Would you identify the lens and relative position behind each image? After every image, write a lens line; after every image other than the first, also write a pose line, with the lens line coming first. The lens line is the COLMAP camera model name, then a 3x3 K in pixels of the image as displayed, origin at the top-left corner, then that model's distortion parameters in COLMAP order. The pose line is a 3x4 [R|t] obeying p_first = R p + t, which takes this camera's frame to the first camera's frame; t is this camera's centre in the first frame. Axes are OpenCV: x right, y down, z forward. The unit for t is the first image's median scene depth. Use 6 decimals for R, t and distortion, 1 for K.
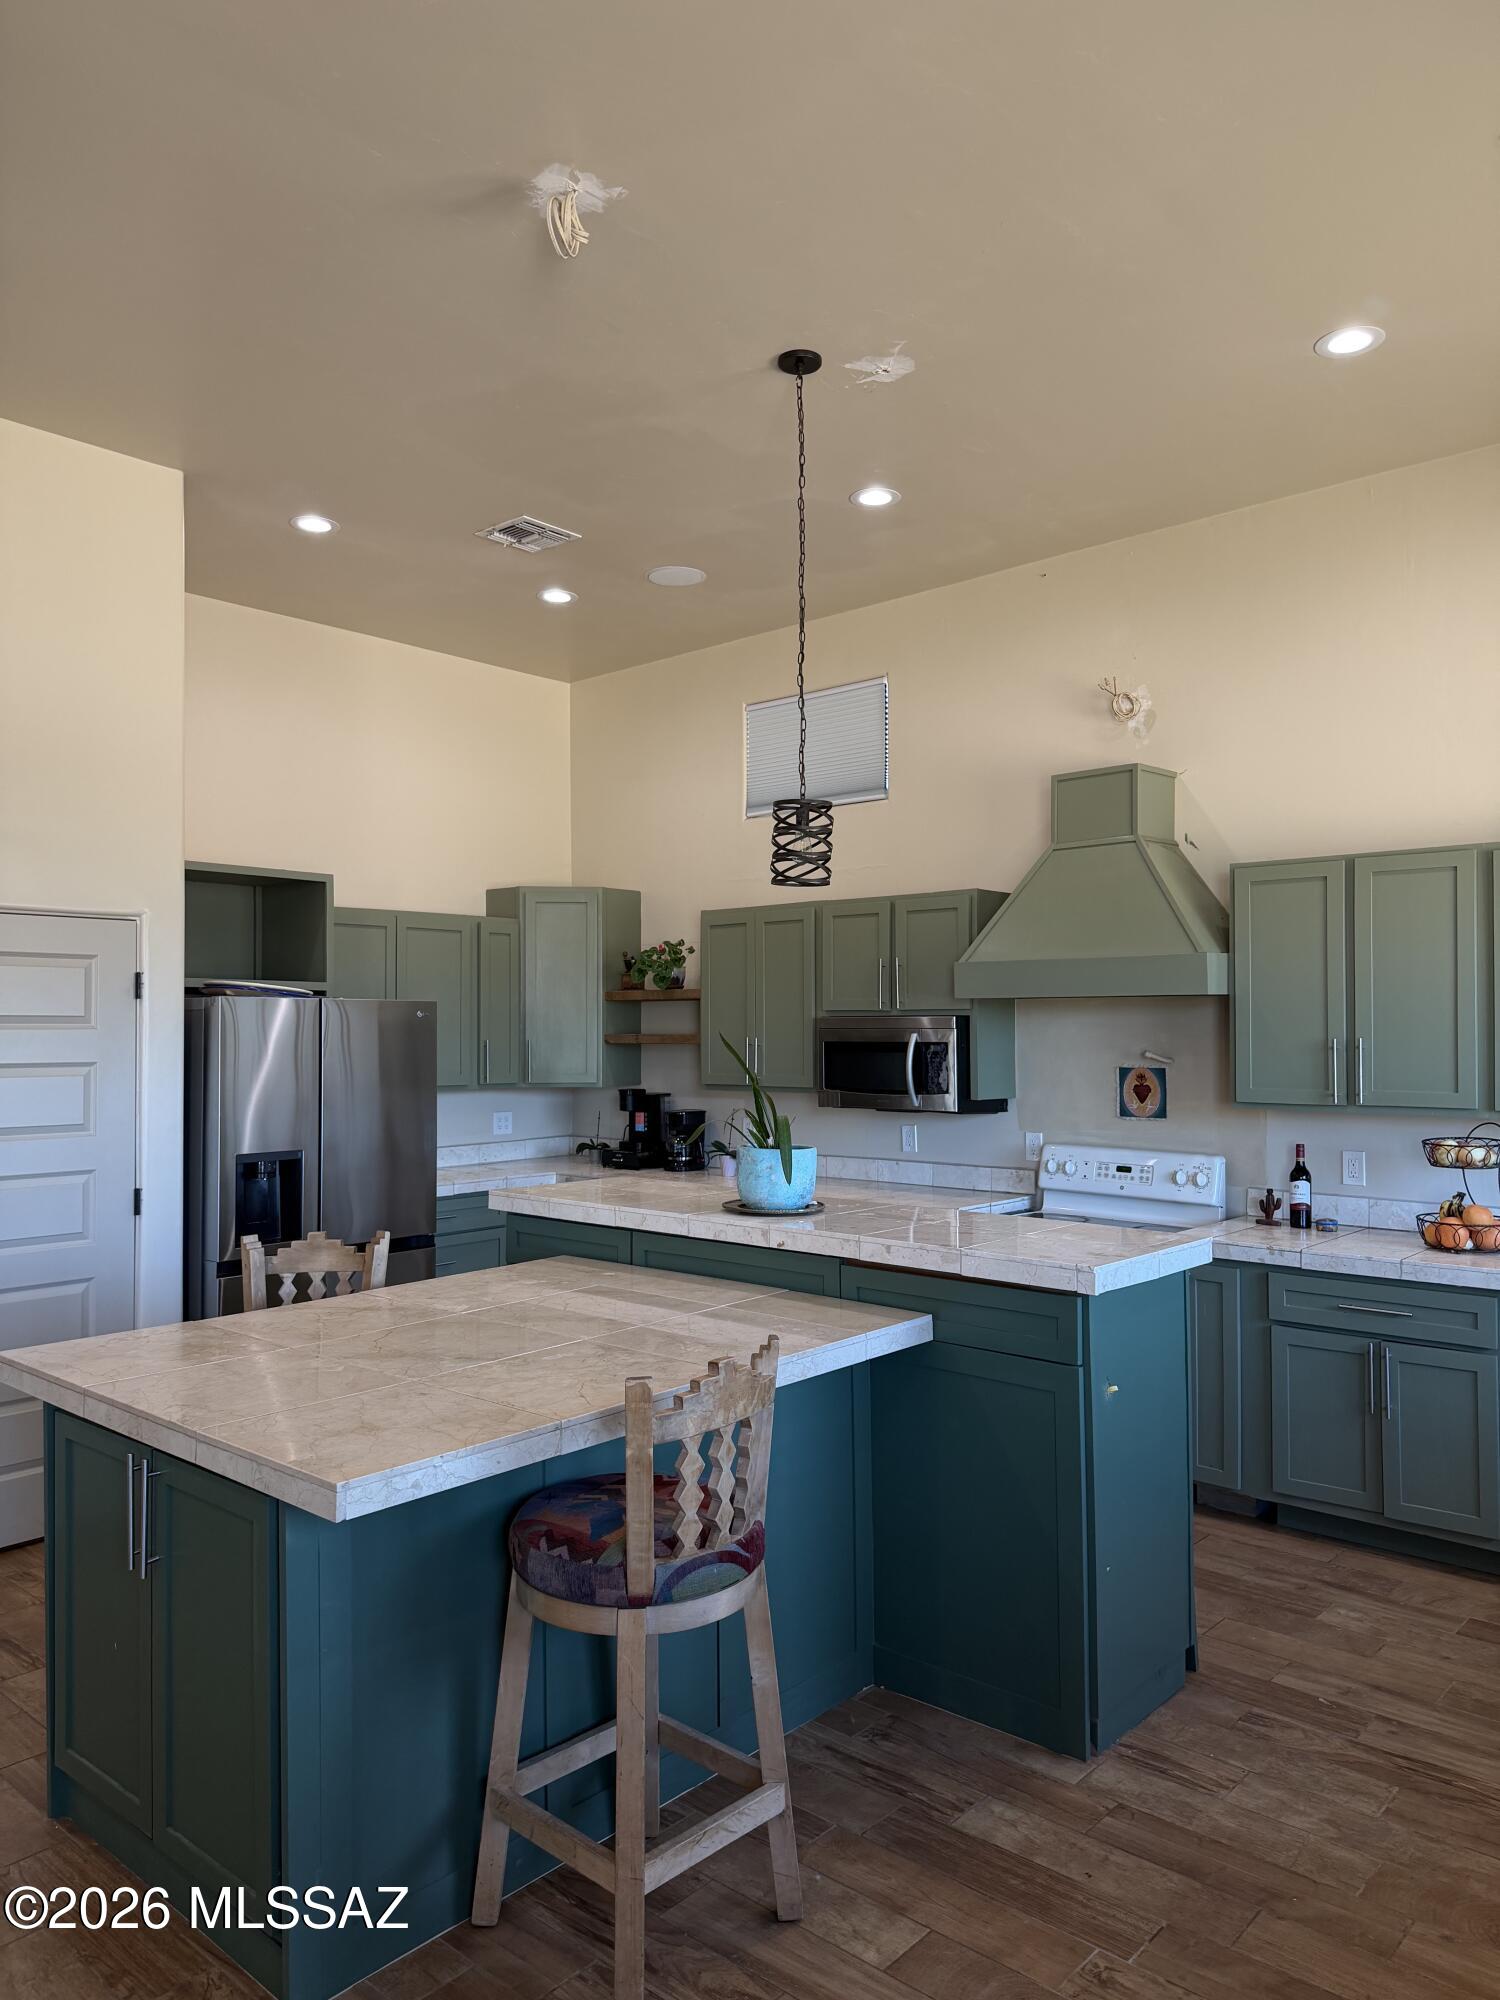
lens RADIAL K [[1394.0, 0, 750.0], [0, 1394.0, 1000.0], [0, 0, 1]] dist [0.101079, -0.156613]
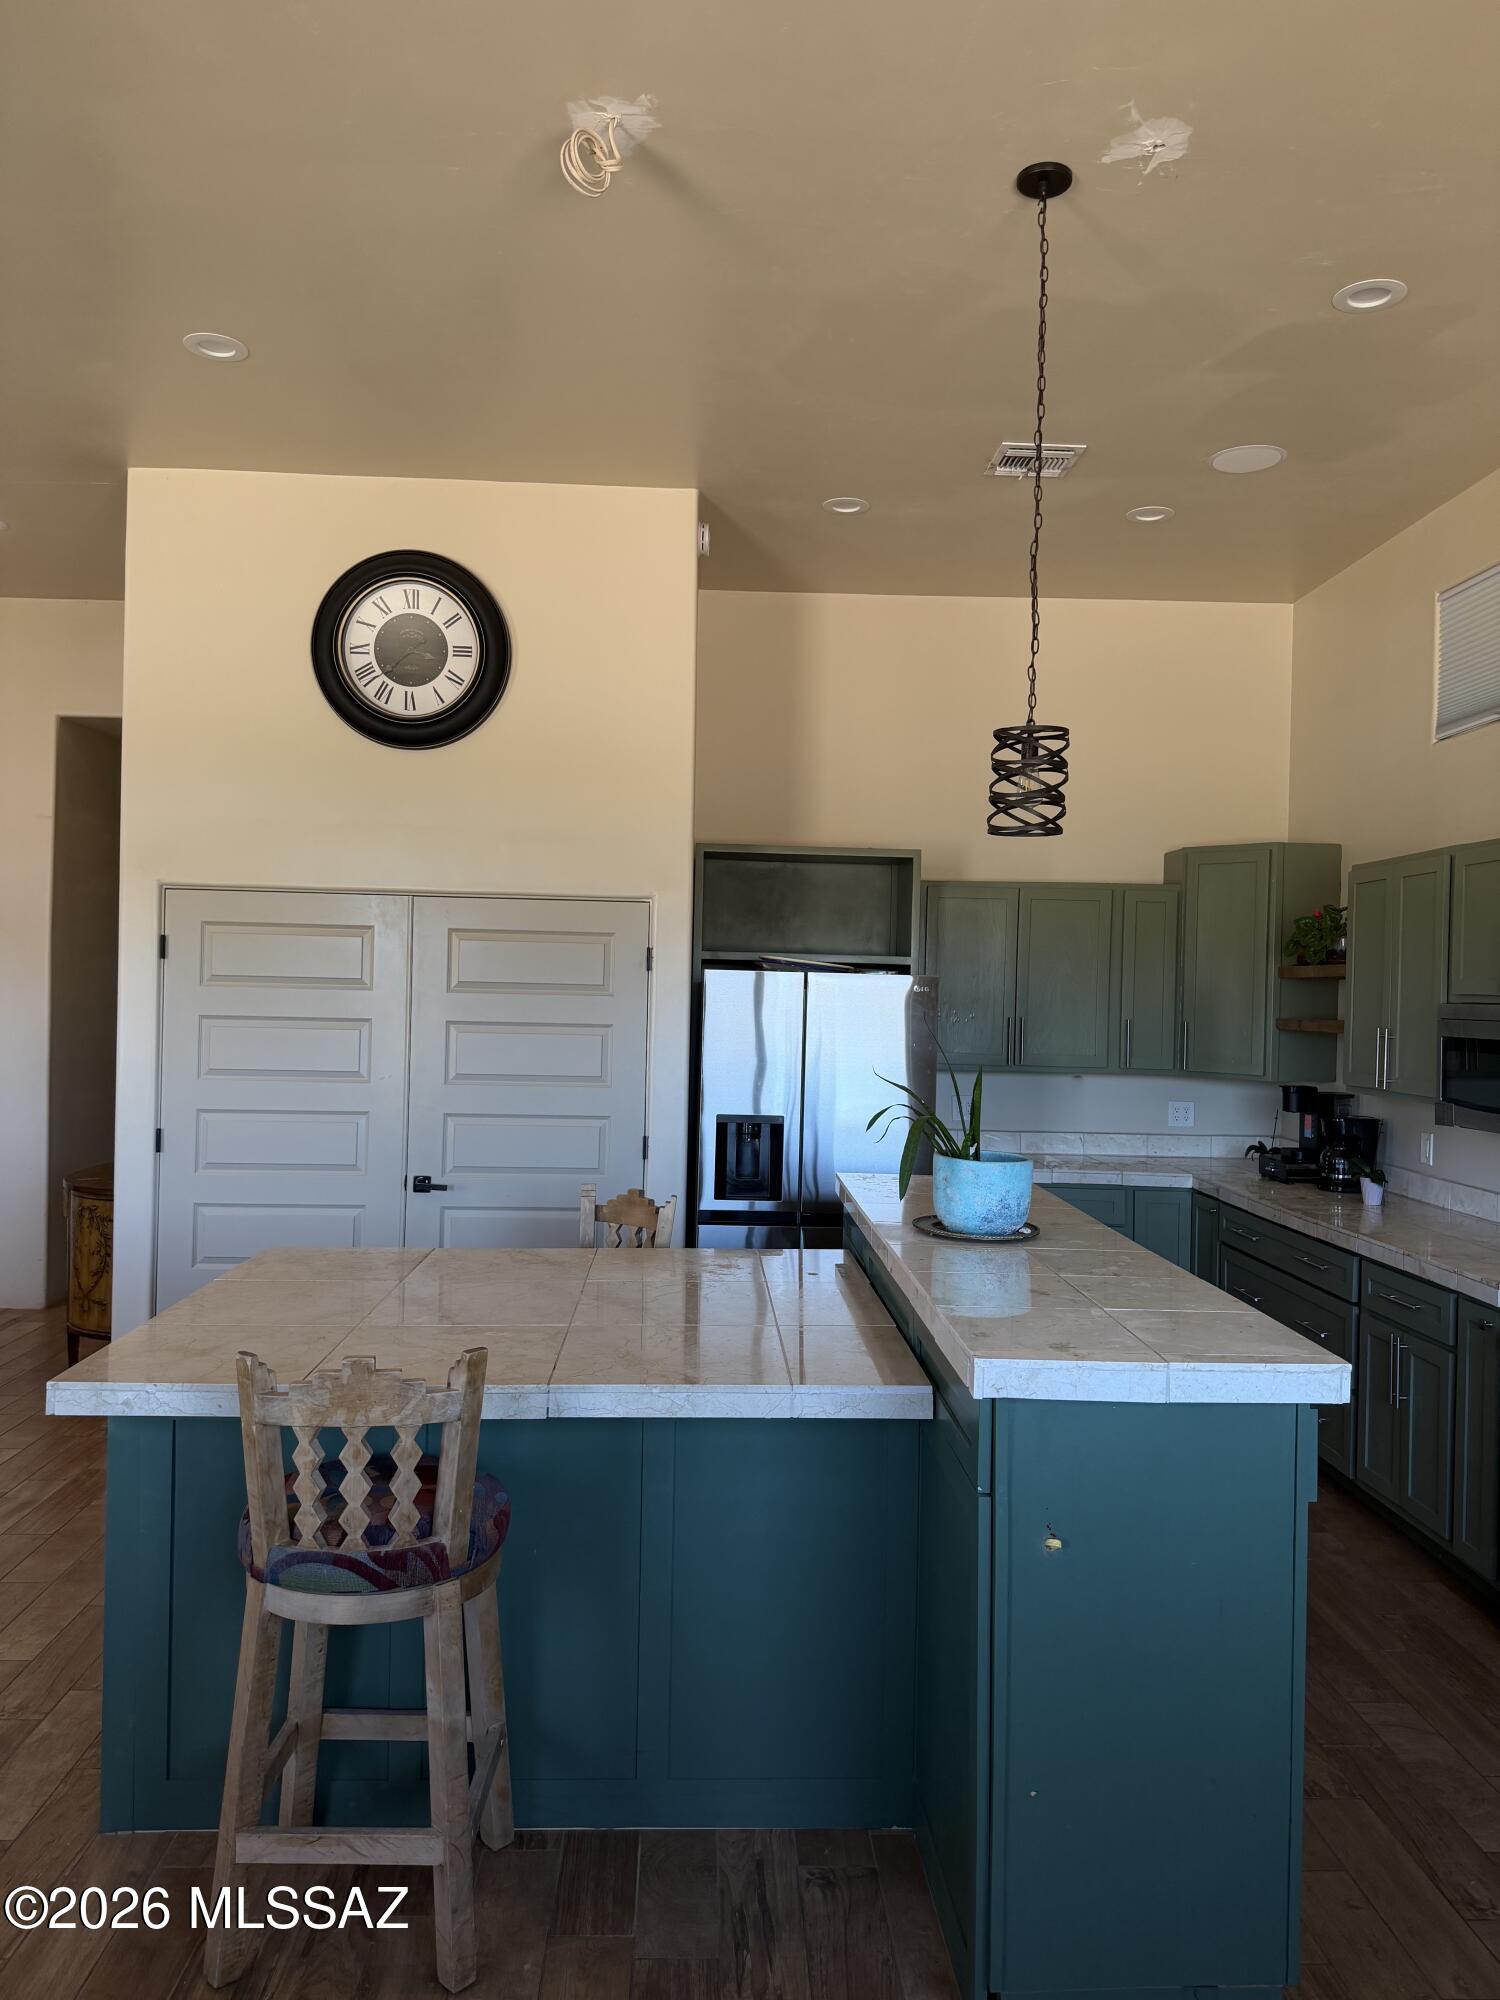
lens RADIAL K [[1389.8, 0, 755.8], [0, 1389.8, 991.9], [0, 0, 1]] dist [0.097742, -0.140254]
pose [[0.699249, 0.017923, -0.714653, 0.393104], [-0.010651, 0.999836, 0.014655, -0.000952], [0.714799, -0.002636, 0.699325, 0.252496]]
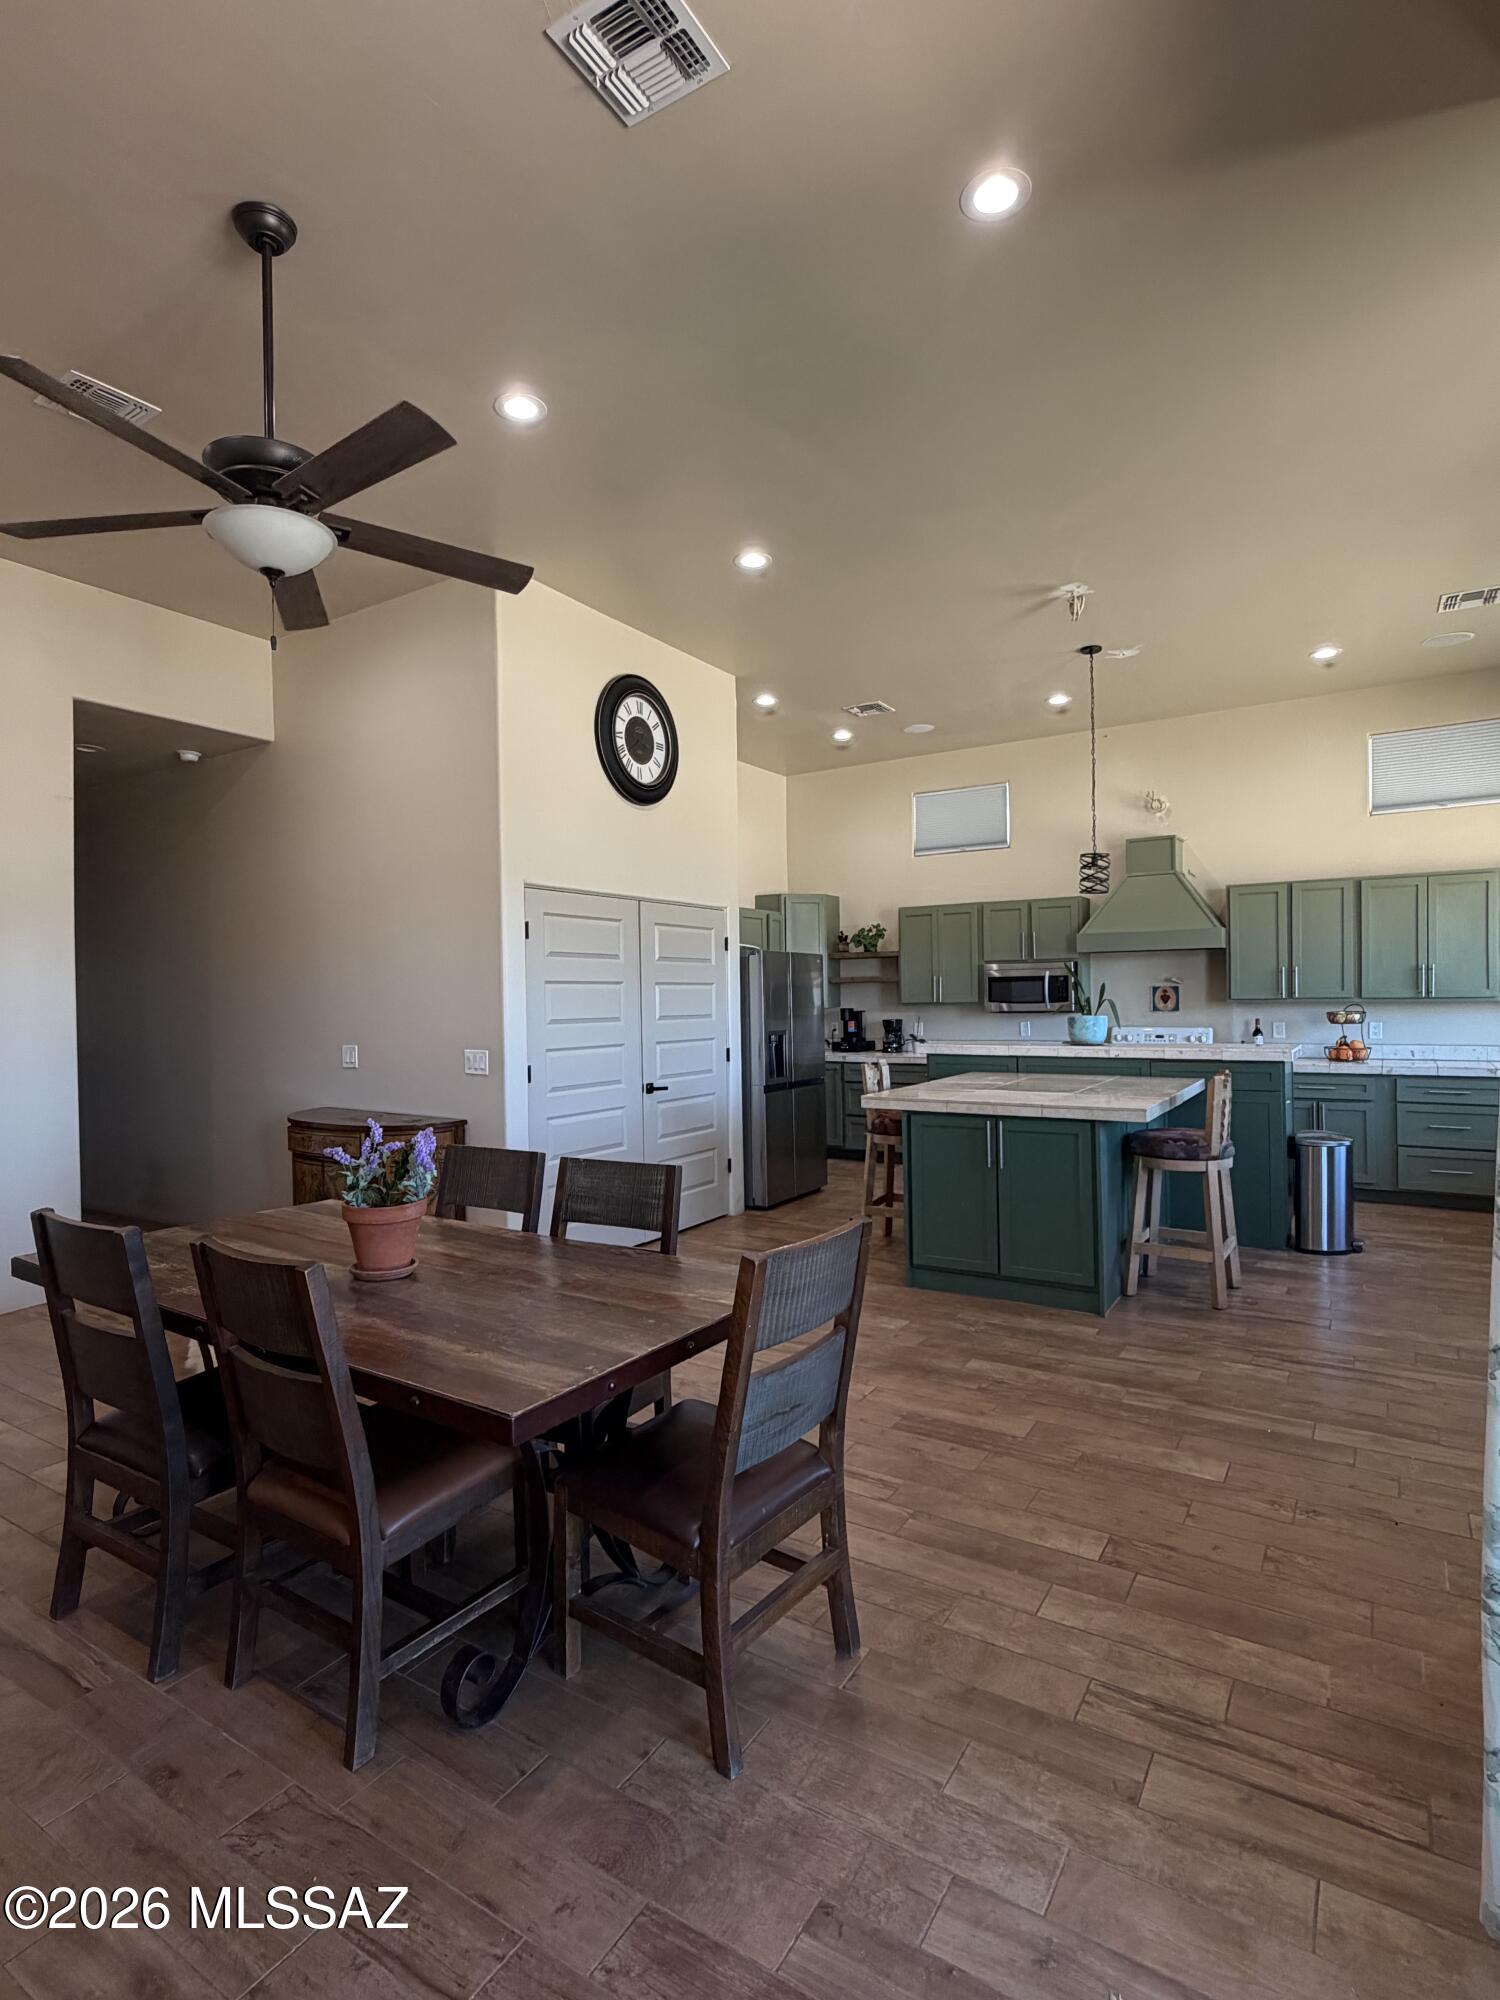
lens RADIAL K [[1000.6, 0, 750.0], [0, 1000.6, 1000.0], [0, 0, 1]] dist [0.002781, 0.000265]
pose [[0.986573, -0.011375, 0.162925, -0.571807], [0.007953, 0.999734, 0.021640, 0.033965], [-0.163128, -0.020054, 0.986401, -0.333469]]
